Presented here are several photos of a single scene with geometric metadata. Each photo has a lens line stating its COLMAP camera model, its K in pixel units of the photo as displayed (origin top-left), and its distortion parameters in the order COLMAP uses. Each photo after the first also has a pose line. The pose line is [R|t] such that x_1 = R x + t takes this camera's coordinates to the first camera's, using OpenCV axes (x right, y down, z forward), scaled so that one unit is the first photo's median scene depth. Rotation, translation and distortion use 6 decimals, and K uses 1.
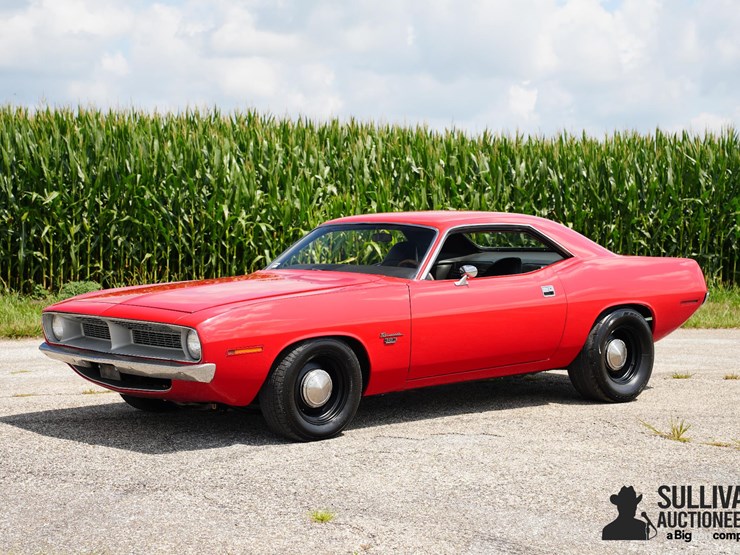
lens RADIAL K [[1426.7, 0, 370.0], [0, 1426.7, 277.5], [0, 0, 1]] dist [0.373875, -0.047135]
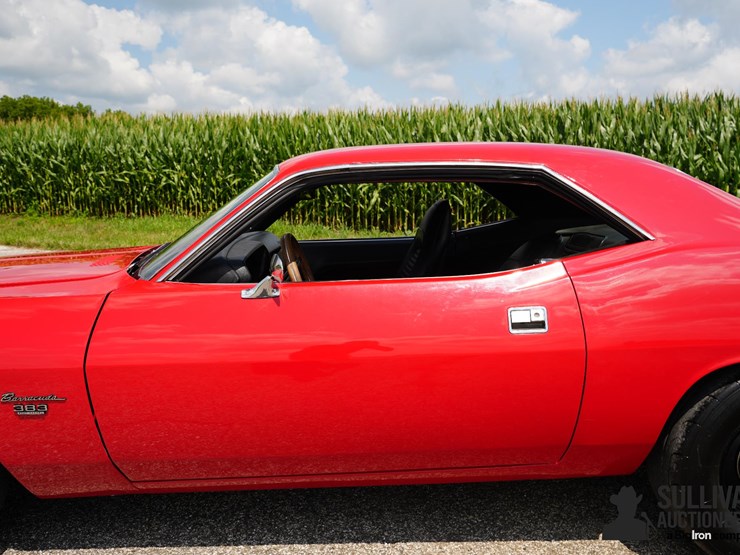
lens RADIAL K [[718.3, 0, 374.4], [0, 718.3, 276.9], [0, 0, 1]] dist [-0.064794, 0.091538]
pose [[0.766157, 0.080836, -0.637549, 0.143976], [-0.024788, 0.995037, 0.096374, -0.014564], [0.642175, -0.058034, 0.764358, 0.519381]]
